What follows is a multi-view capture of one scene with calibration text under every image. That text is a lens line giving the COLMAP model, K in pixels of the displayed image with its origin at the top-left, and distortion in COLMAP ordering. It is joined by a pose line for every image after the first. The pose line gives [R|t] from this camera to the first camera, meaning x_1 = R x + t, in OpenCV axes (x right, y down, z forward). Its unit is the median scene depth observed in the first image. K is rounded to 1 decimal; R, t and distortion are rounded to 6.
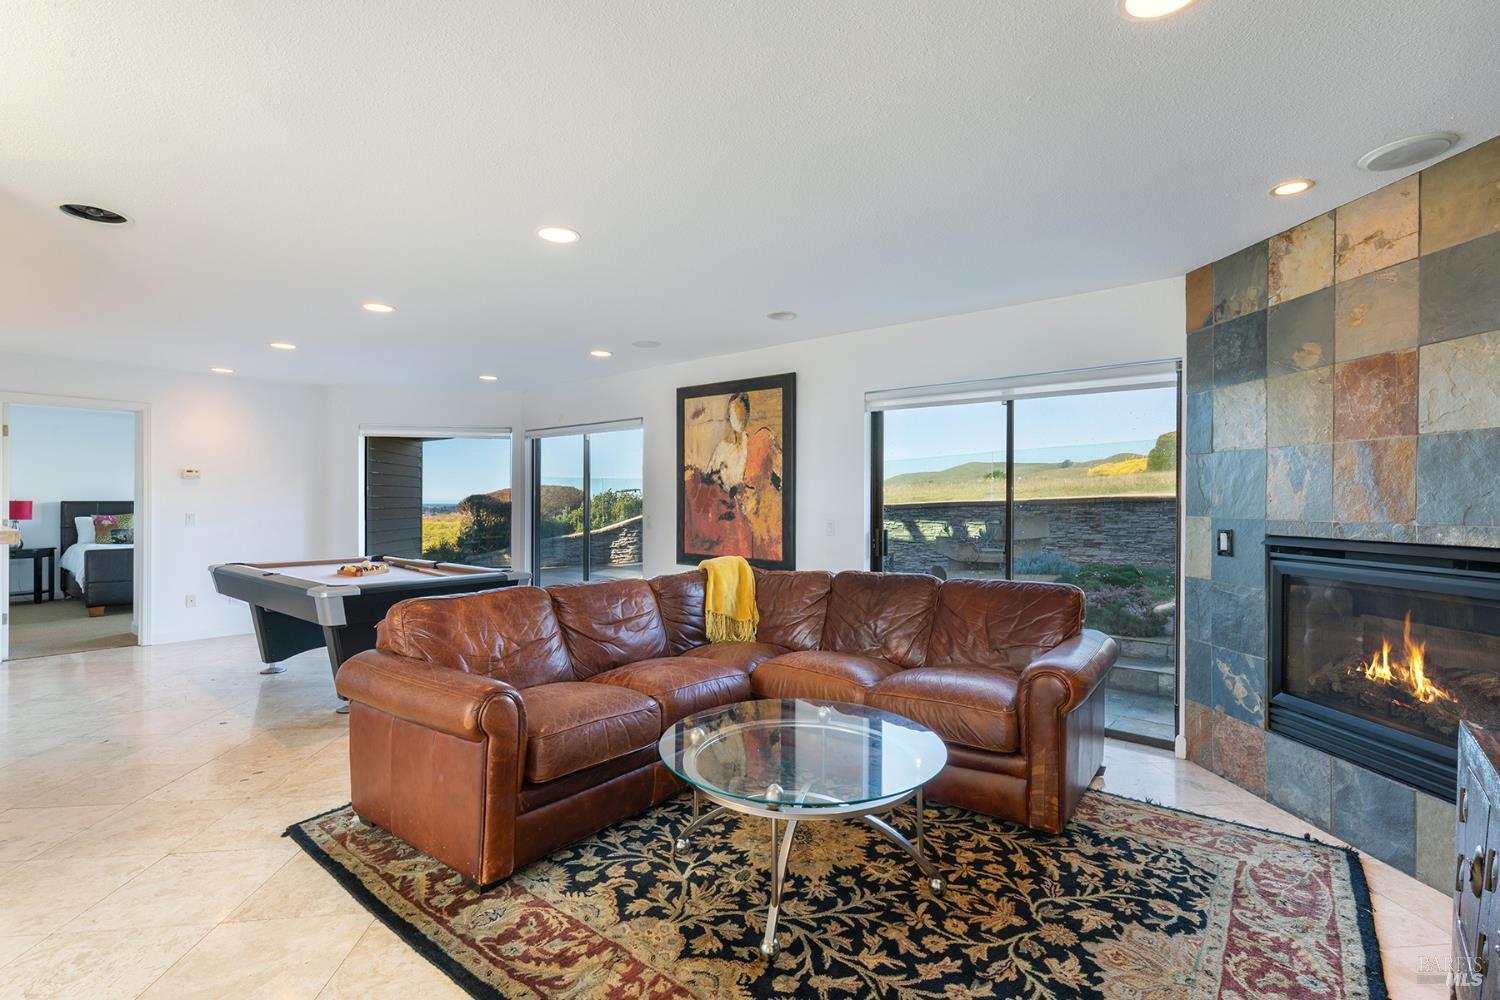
lens RADIAL K [[687.9, 0, 751.5], [0, 687.9, 502.1], [0, 0, 1]] dist [0.006331, 0.000455]
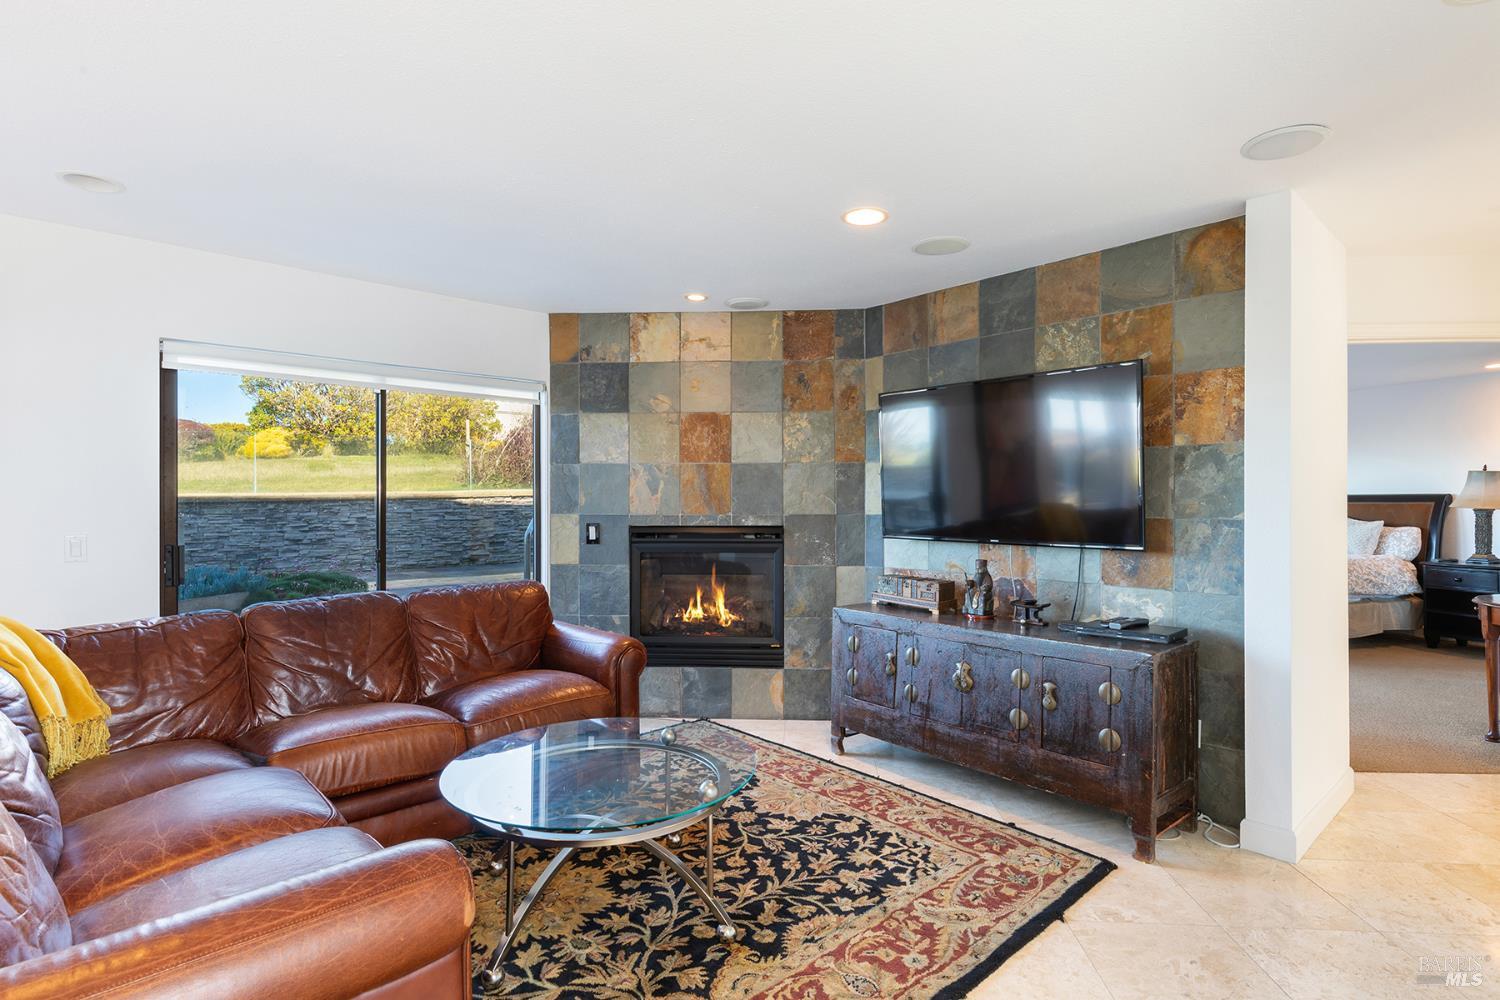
lens RADIAL K [[750.4, 0, 763.9], [0, 750.4, 502.0], [0, 0, 1]] dist [0.003678, 0.000211]
pose [[0.157126, -0.003809, 0.987571, -0.698996], [0.003803, 0.999987, 0.003251, -0.004448], [-0.987571, 0.003245, 0.157138, 0.492870]]
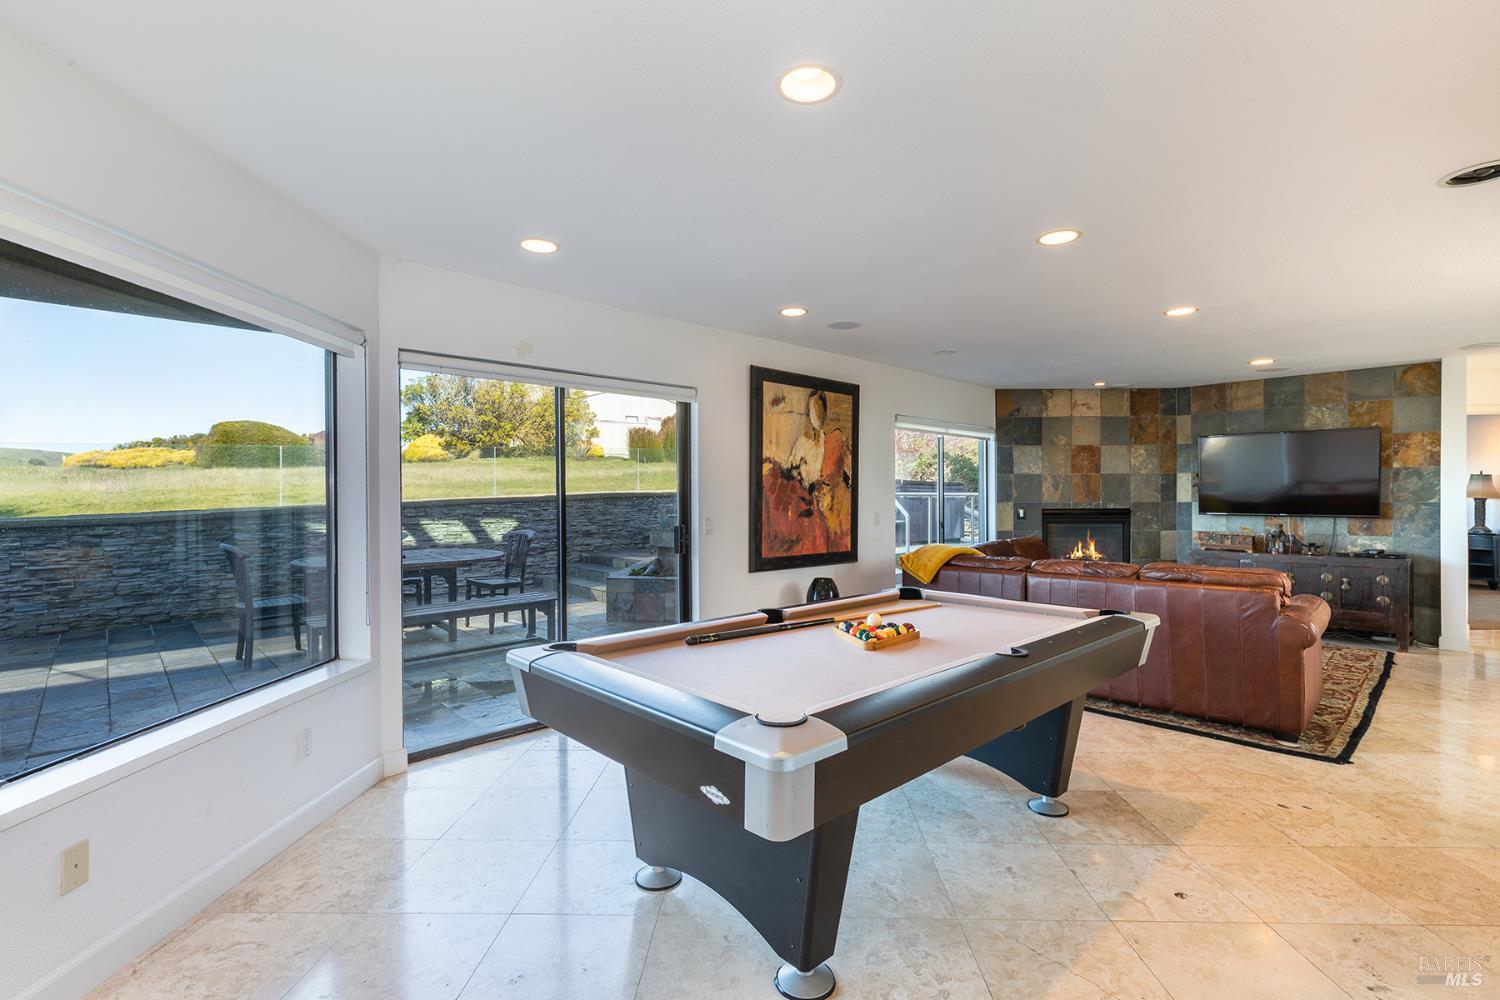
lens RADIAL K [[687.9, 0, 764.6], [0, 687.9, 502.2], [0, 0, 1]] dist [0.006331, 0.000455]
pose [[0.117478, -0.012950, 0.992991, -1.809137], [0.006982, 0.999901, 0.012214, -0.013773], [-0.993051, 0.005498, 0.117557, 1.688018]]
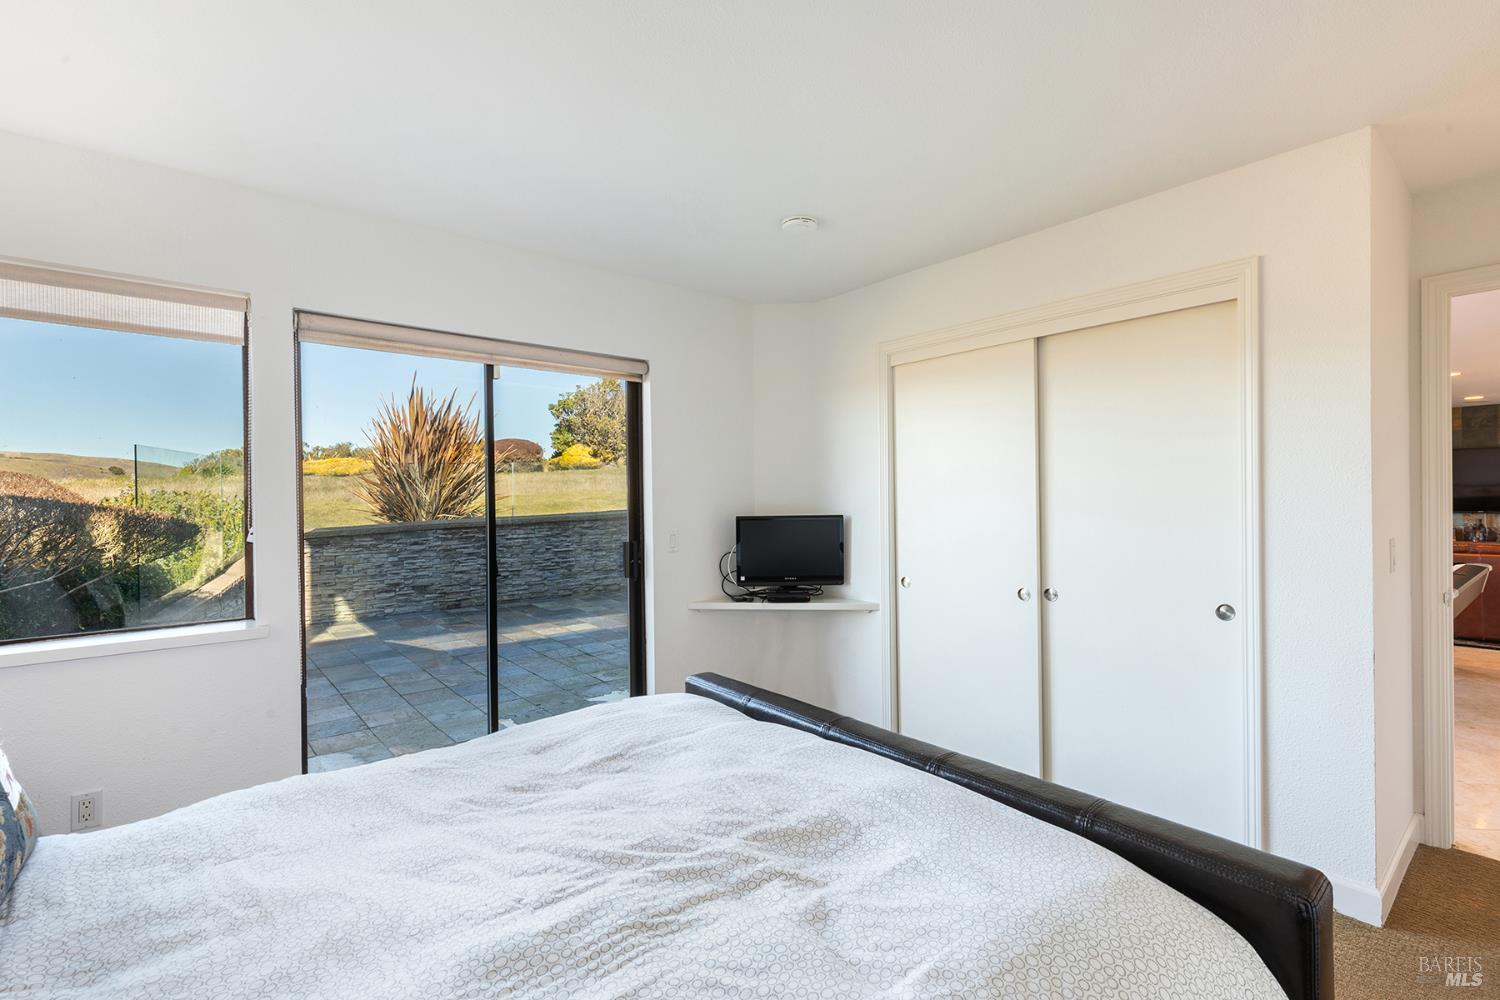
lens RADIAL K [[687.9, 0, 779.1], [0, 687.9, 500.1], [0, 0, 1]] dist [0.006331, 0.000455]
pose [[0.174229, -0.005310, 0.984691, -2.762211], [0.009692, 0.999946, 0.003677, -0.021489], [-0.984658, 0.008903, 0.174271, 2.667854]]
